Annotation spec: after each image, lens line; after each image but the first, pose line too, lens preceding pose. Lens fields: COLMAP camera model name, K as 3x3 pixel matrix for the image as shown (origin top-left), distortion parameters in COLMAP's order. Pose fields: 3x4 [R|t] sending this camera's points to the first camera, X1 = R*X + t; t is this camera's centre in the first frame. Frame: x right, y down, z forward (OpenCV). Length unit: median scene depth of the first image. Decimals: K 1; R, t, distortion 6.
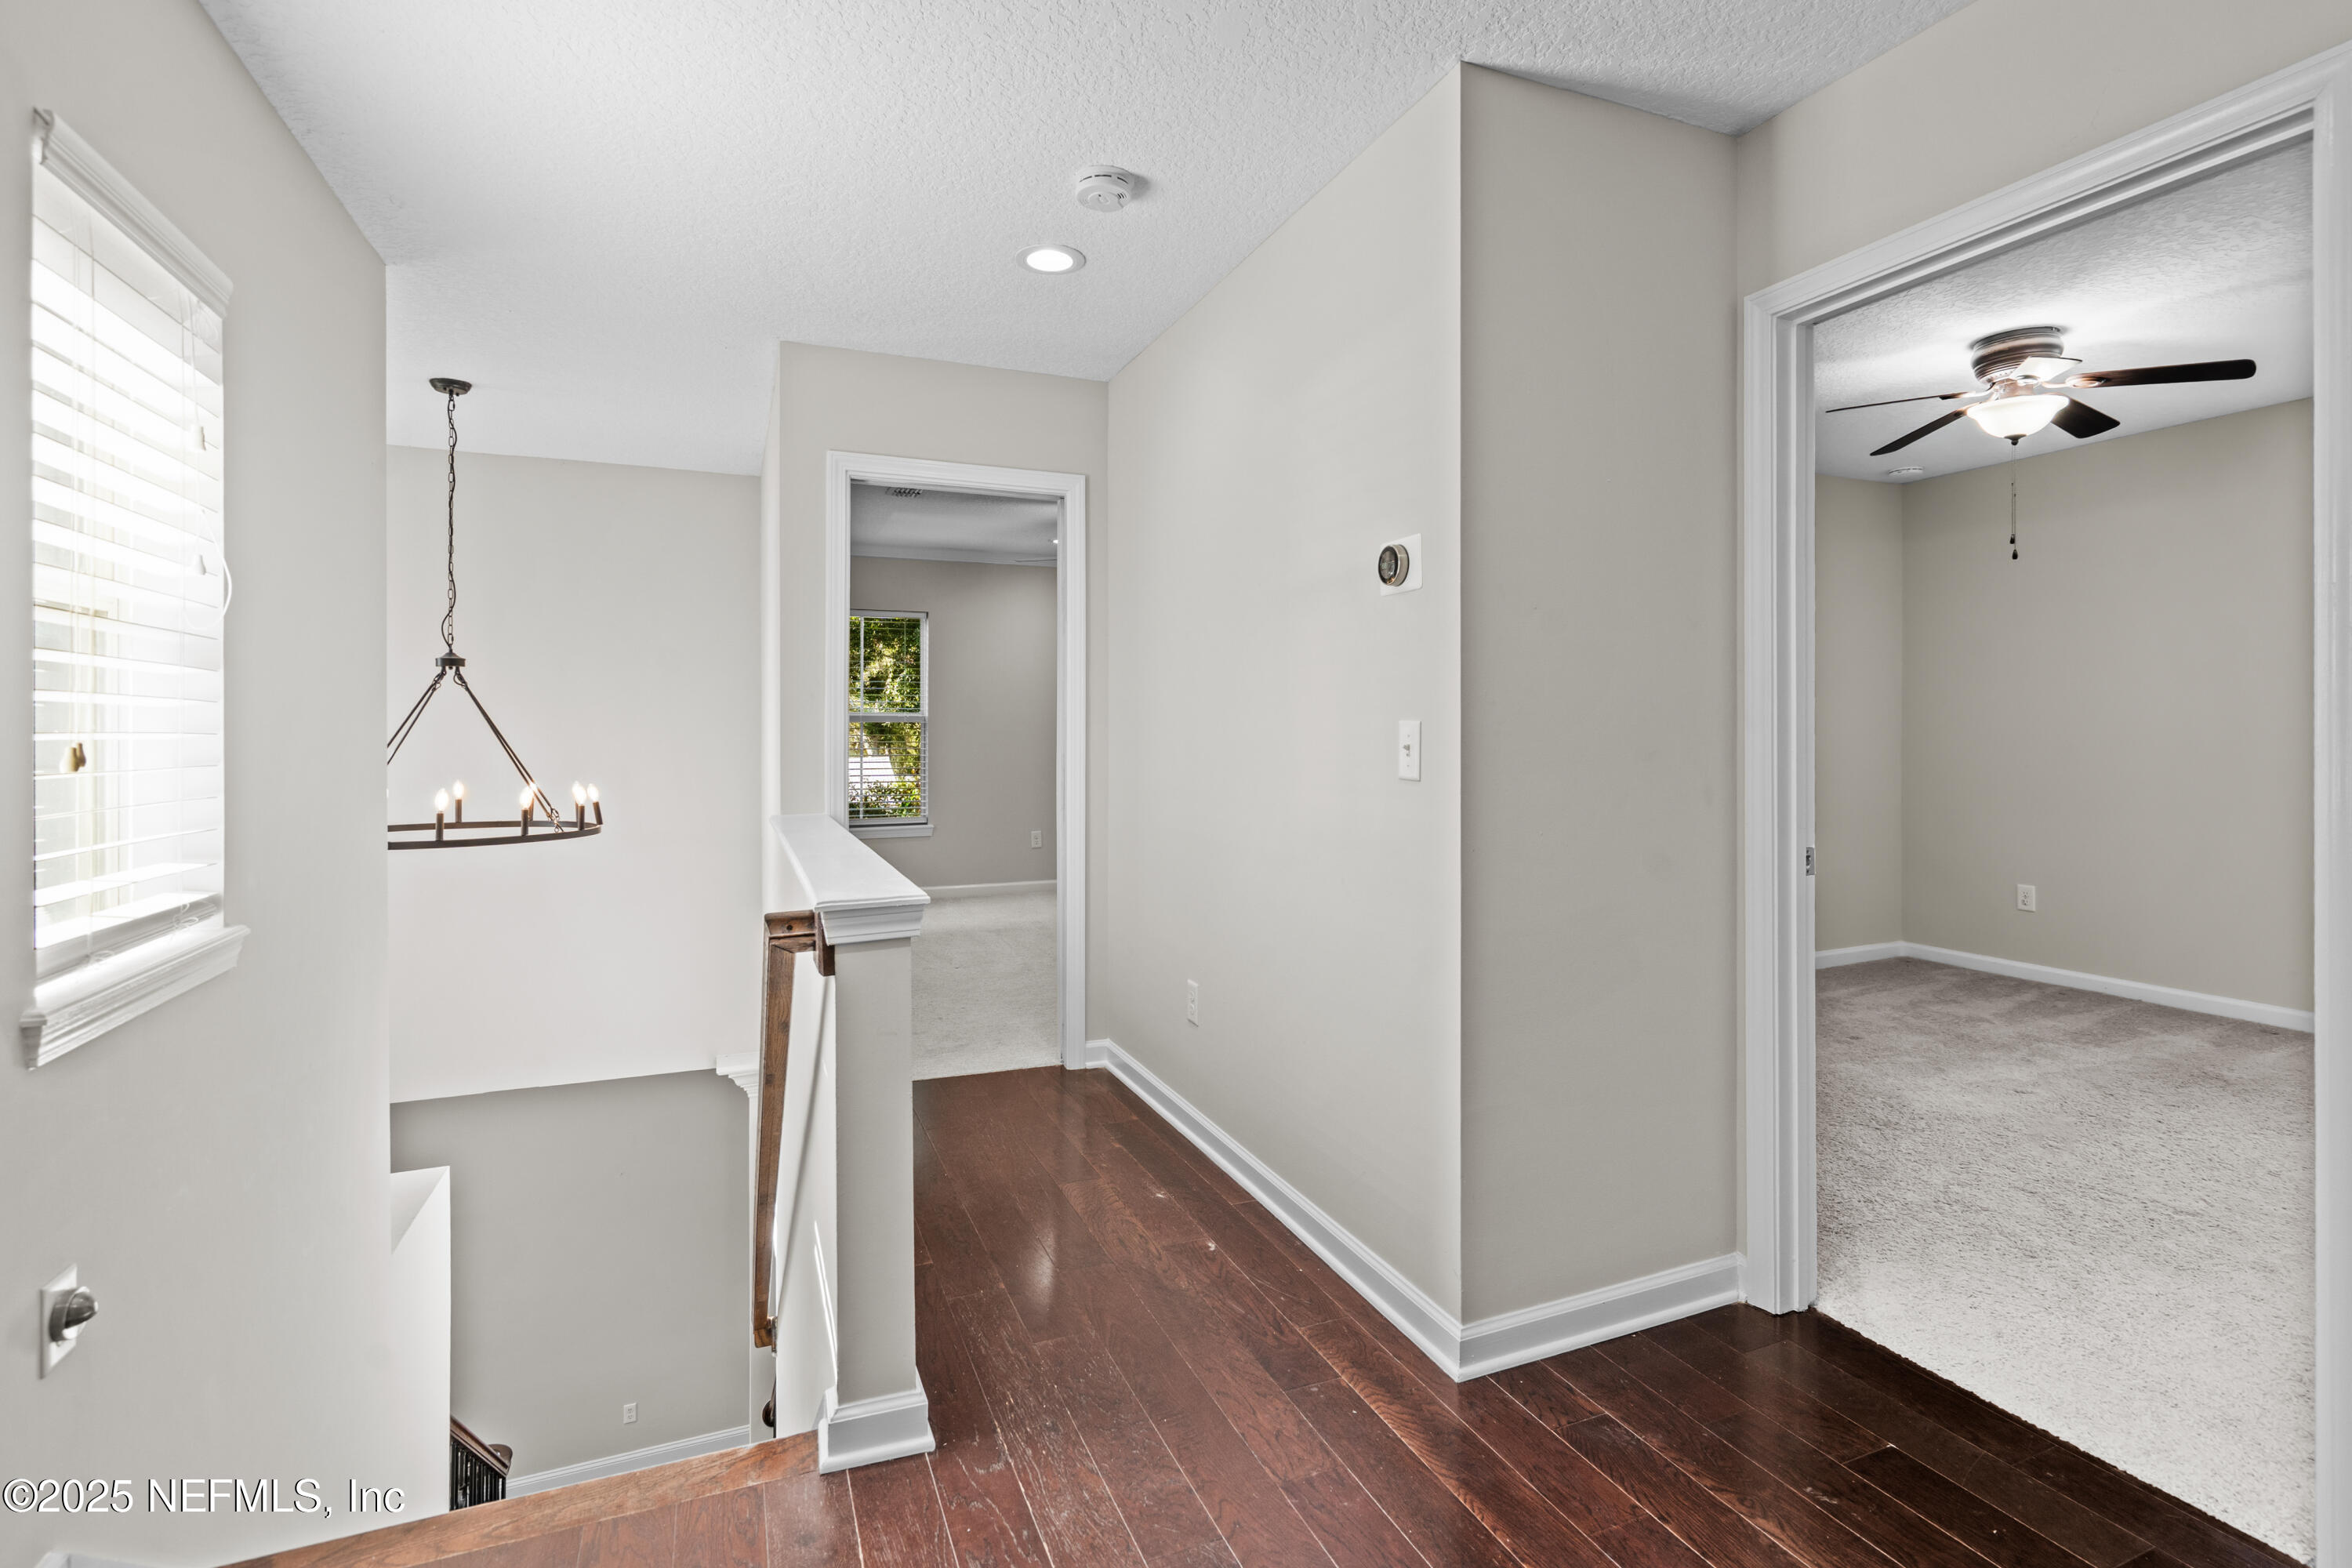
lens RADIAL K [[1076.1, 0, 1181.2], [0, 1076.1, 732.6], [0, 0, 1]] dist [-0.006398, 0.003271]
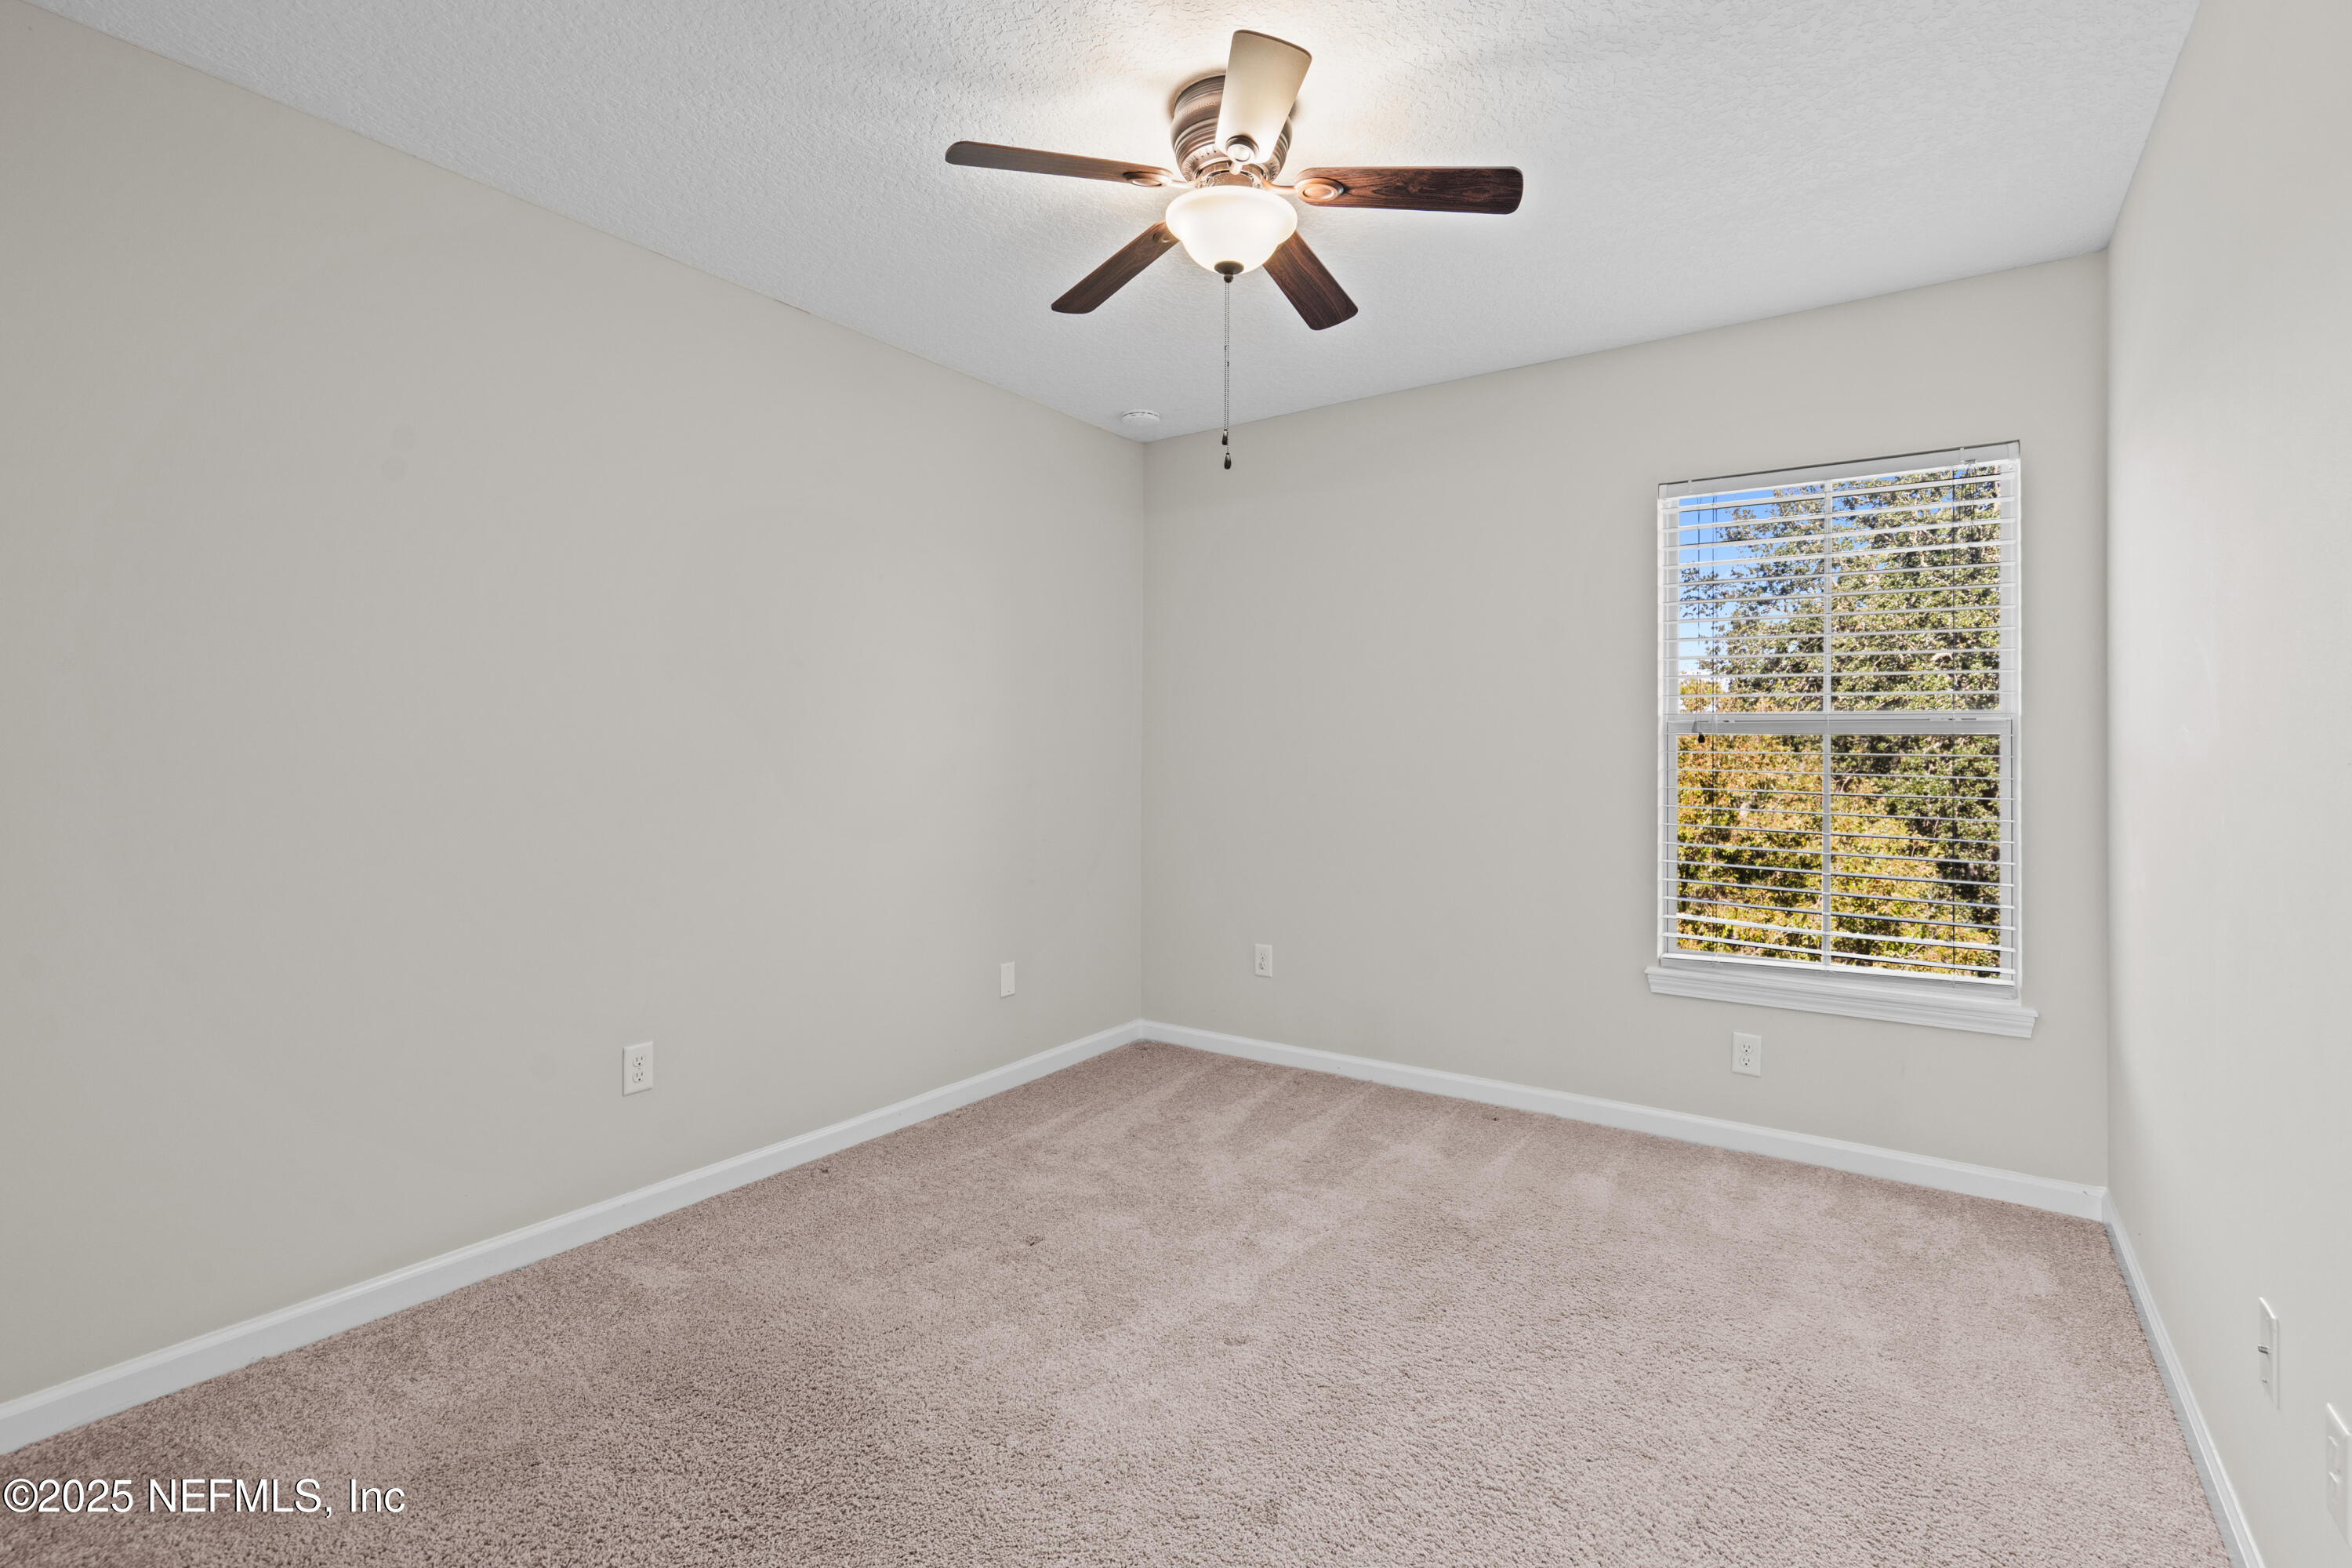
lens RADIAL K [[1076.1, 0, 1173.8], [0, 1076.1, 772.2], [0, 0, 1]] dist [-0.006398, 0.003271]
pose [[0.846597, -0.005013, 0.532211, 0.362433], [0.000018, 0.999956, 0.009390, 0.004964], [-0.532234, -0.007940, 0.846560, 0.423883]]
